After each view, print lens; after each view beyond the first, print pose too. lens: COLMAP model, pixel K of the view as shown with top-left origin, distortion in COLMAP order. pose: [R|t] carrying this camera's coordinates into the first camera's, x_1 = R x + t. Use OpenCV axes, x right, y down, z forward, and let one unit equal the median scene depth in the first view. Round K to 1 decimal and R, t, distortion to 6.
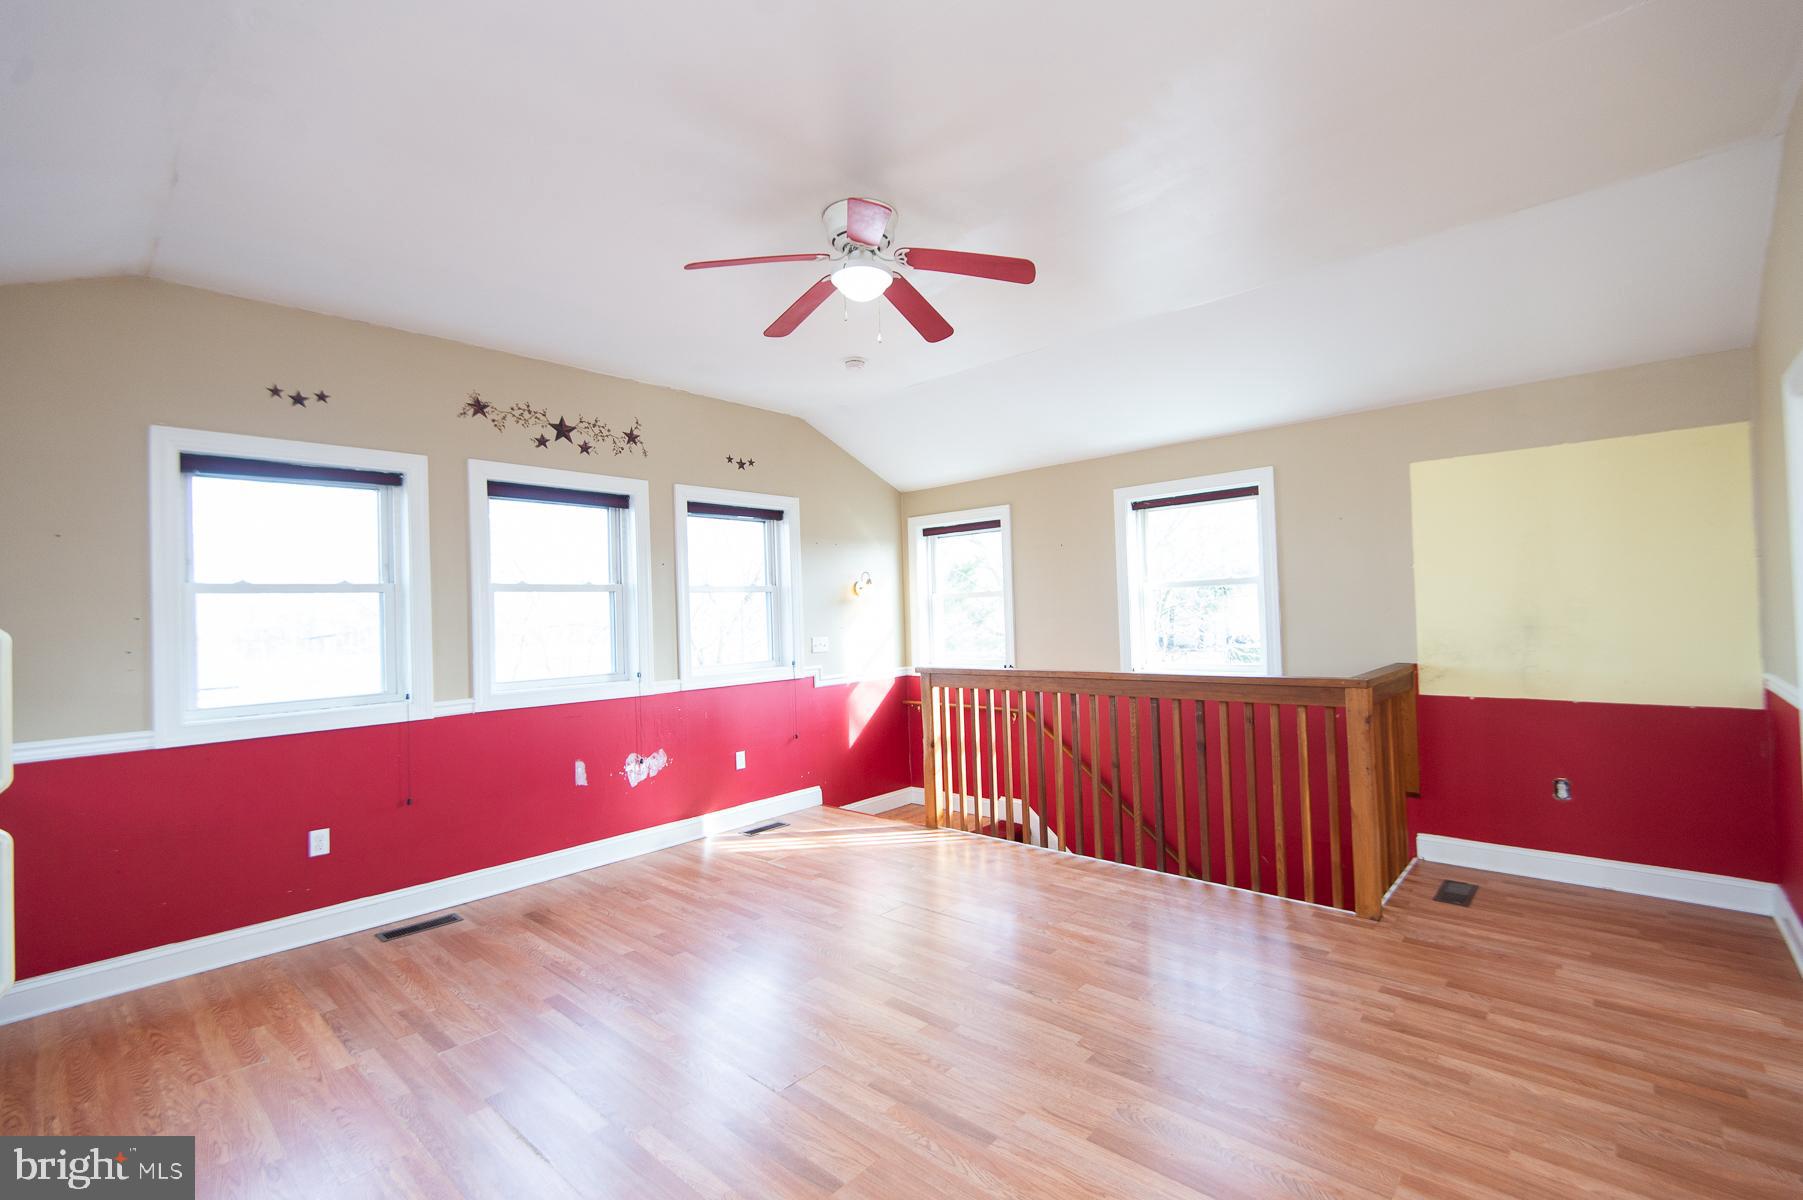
lens RADIAL K [[800.6, 0, 901.5], [0, 800.6, 600.0], [0, 0, 1]] dist [0.042965, -0.023584]
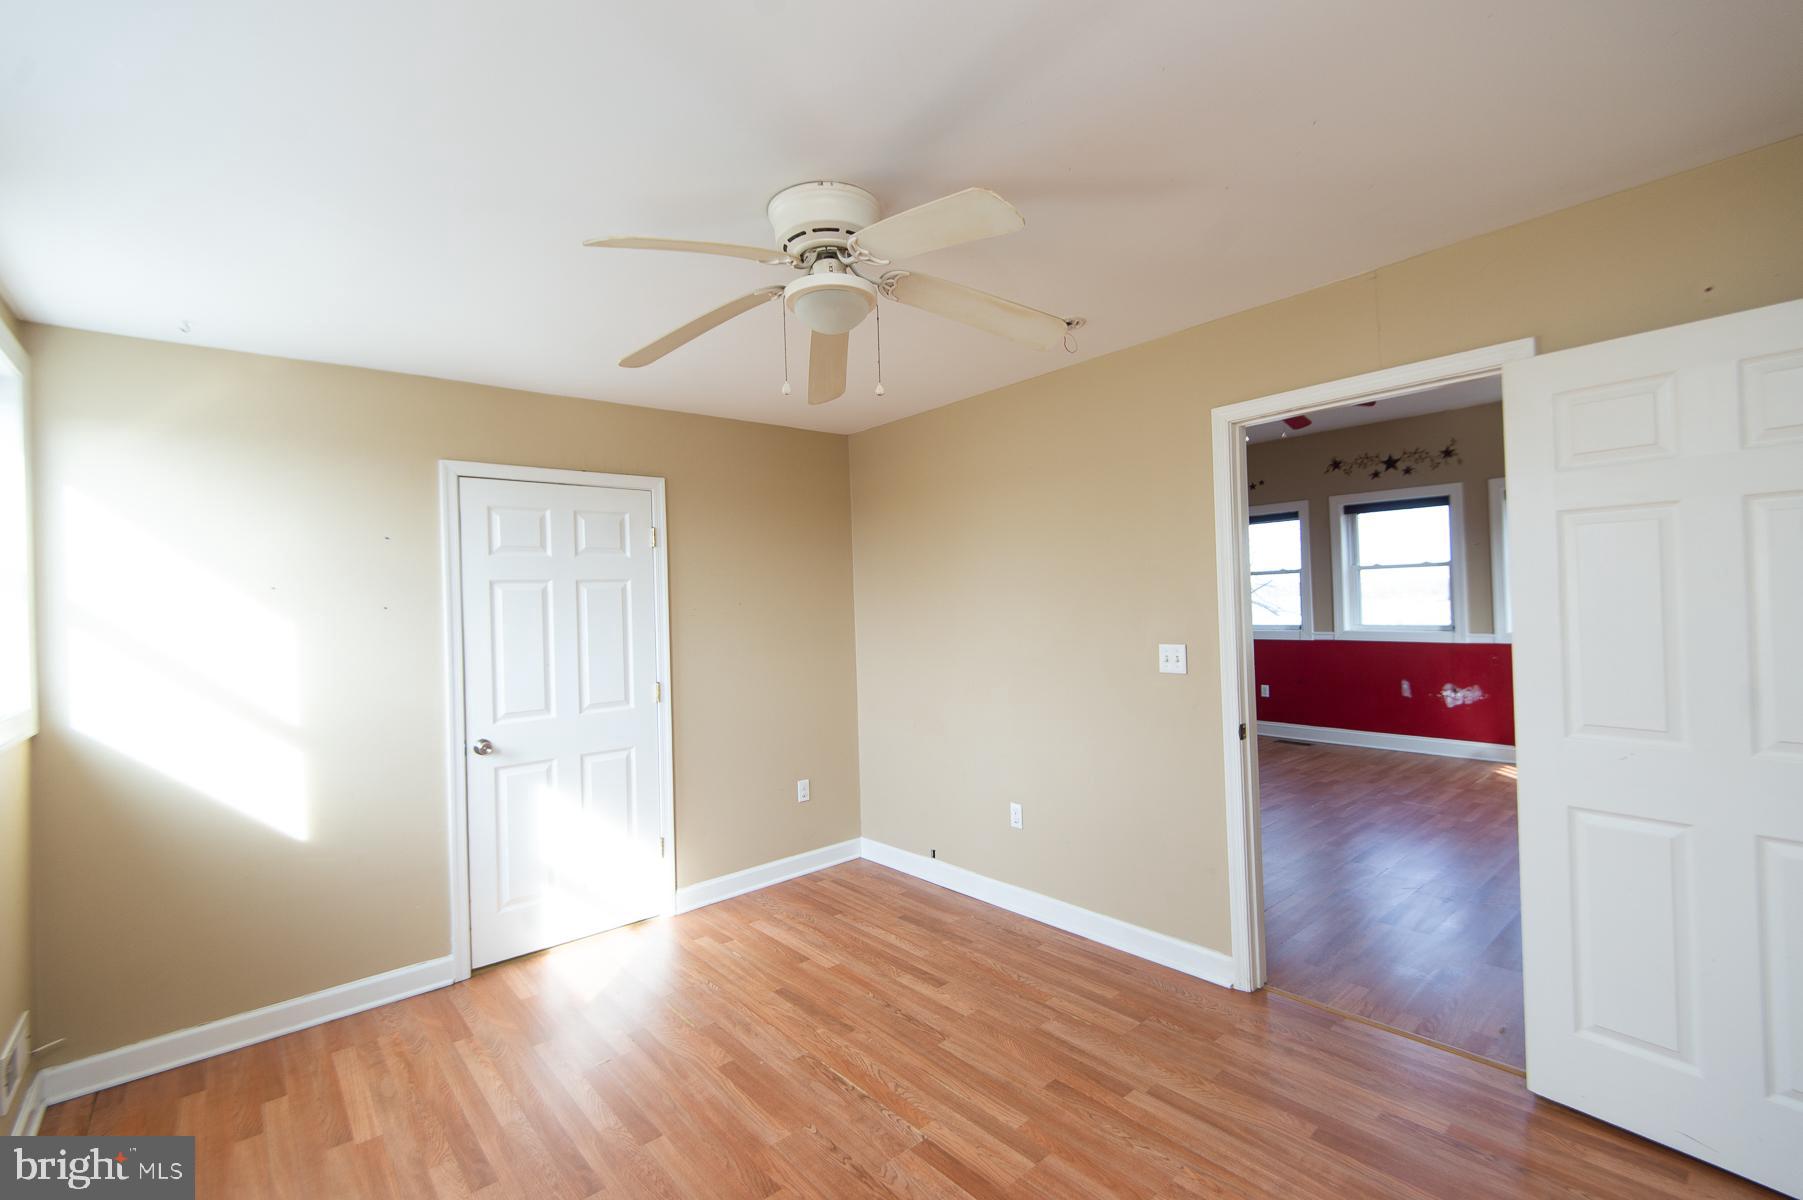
lens RADIAL K [[800.6, 0, 901.5], [0, 800.6, 600.0], [0, 0, 1]] dist [0.042965, -0.023584]
pose [[-0.128819, 0.016809, -0.991526, 1.189905], [0.035273, 0.999301, 0.012358, -0.002757], [0.991041, -0.033382, -0.129322, 0.261245]]
